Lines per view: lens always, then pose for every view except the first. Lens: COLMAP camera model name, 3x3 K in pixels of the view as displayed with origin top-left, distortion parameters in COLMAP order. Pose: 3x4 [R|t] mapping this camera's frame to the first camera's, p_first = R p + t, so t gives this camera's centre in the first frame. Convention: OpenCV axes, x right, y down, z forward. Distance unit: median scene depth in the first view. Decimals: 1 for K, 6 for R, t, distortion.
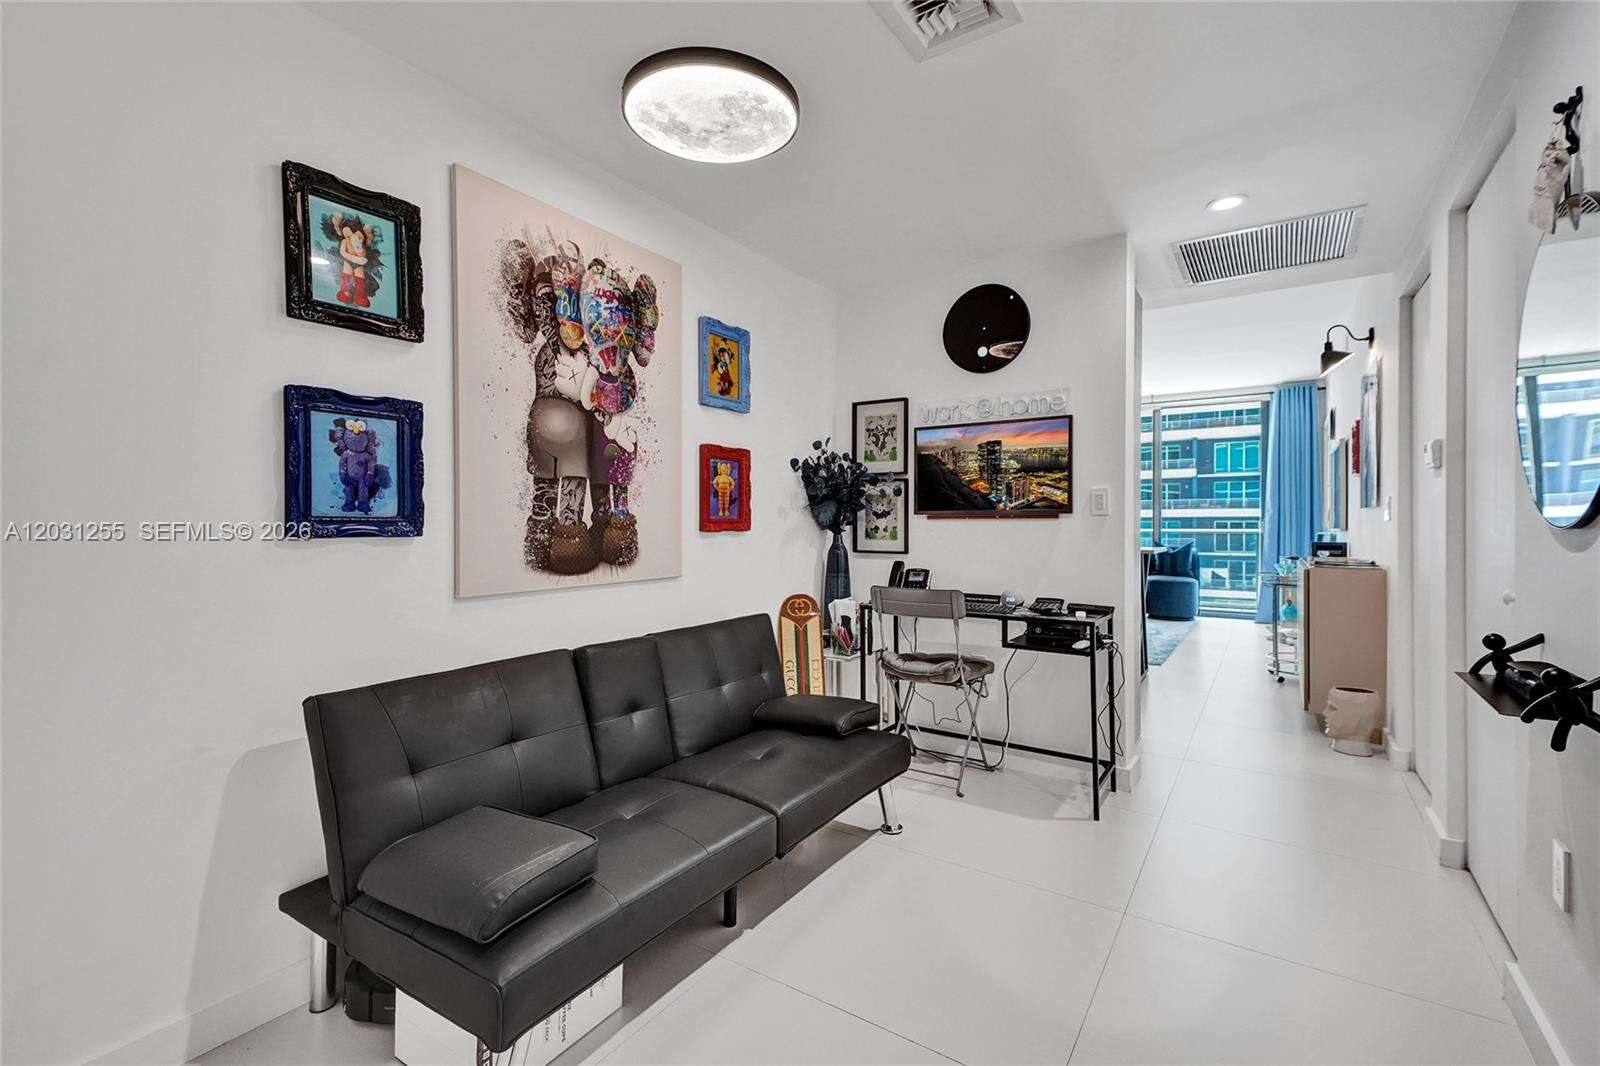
lens RADIAL K [[739.4, 0, 753.3], [0, 739.4, 536.7], [0, 0, 1]] dist [-0.000488, -0.000634]
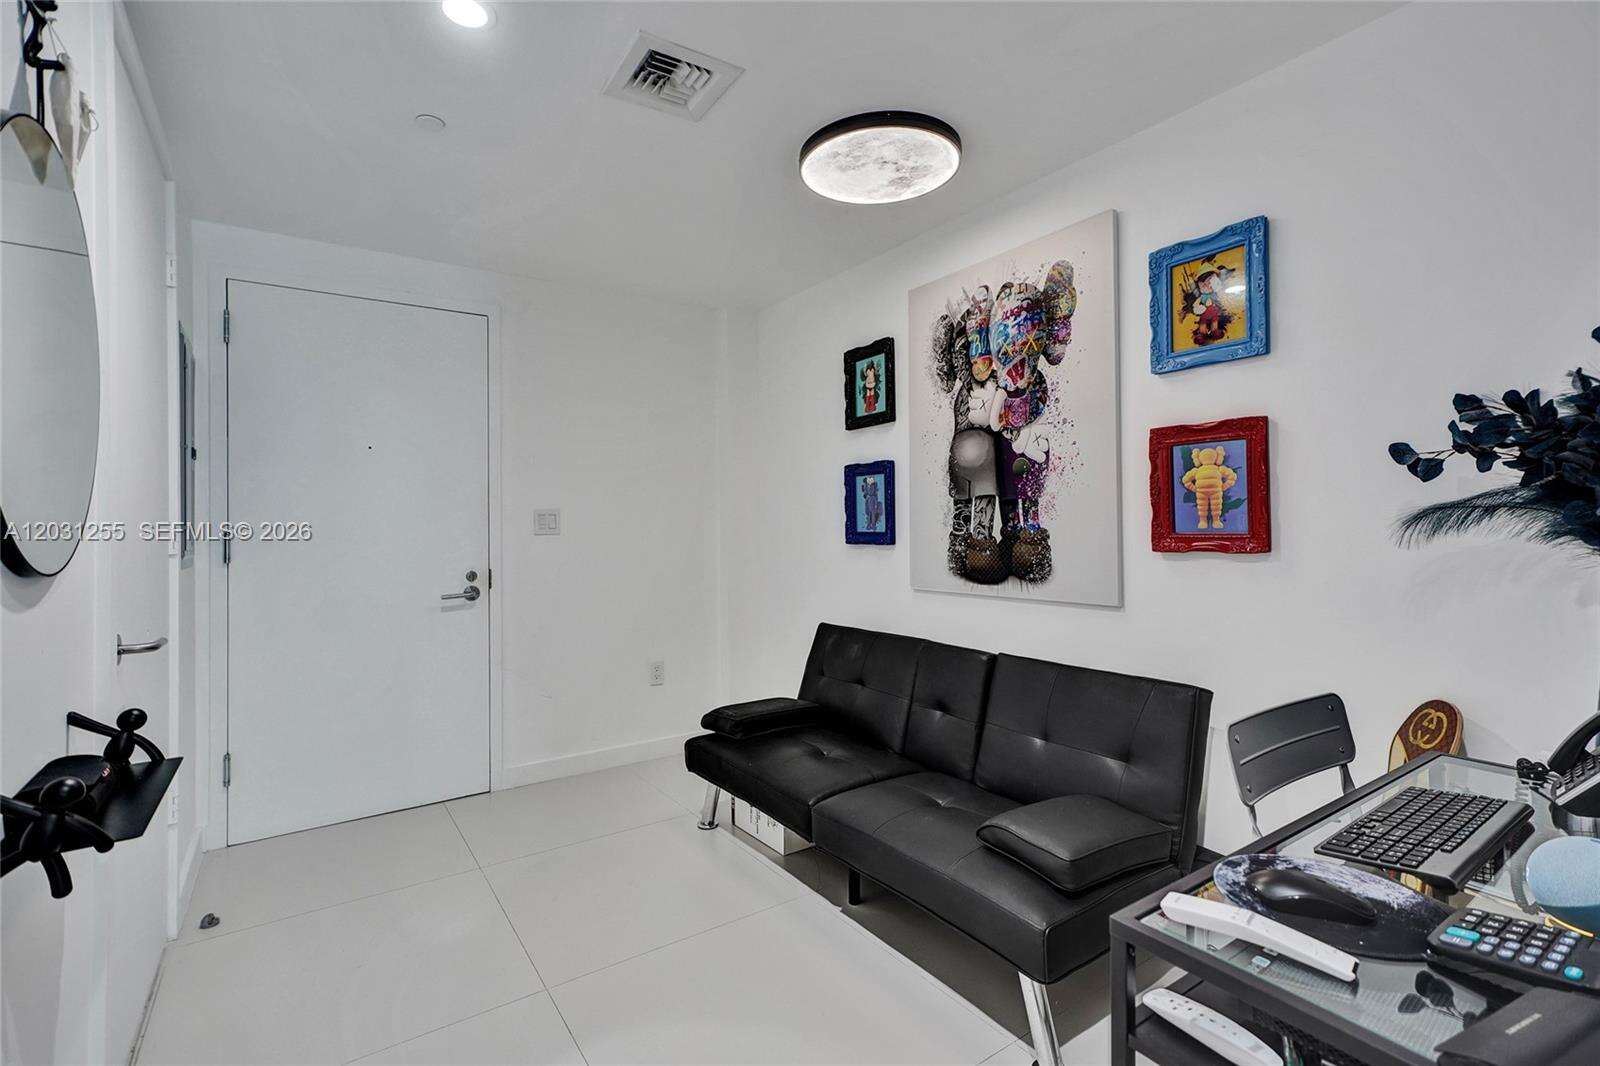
lens RADIAL K [[739.4, 0, 793.5], [0, 739.4, 534.5], [0, 0, 1]] dist [-0.000488, -0.000634]
pose [[-0.370308, 0.006747, -0.928884, 0.884201], [-0.013486, 0.999829, 0.012639, -0.032603], [0.928811, 0.017208, -0.370154, 1.134908]]
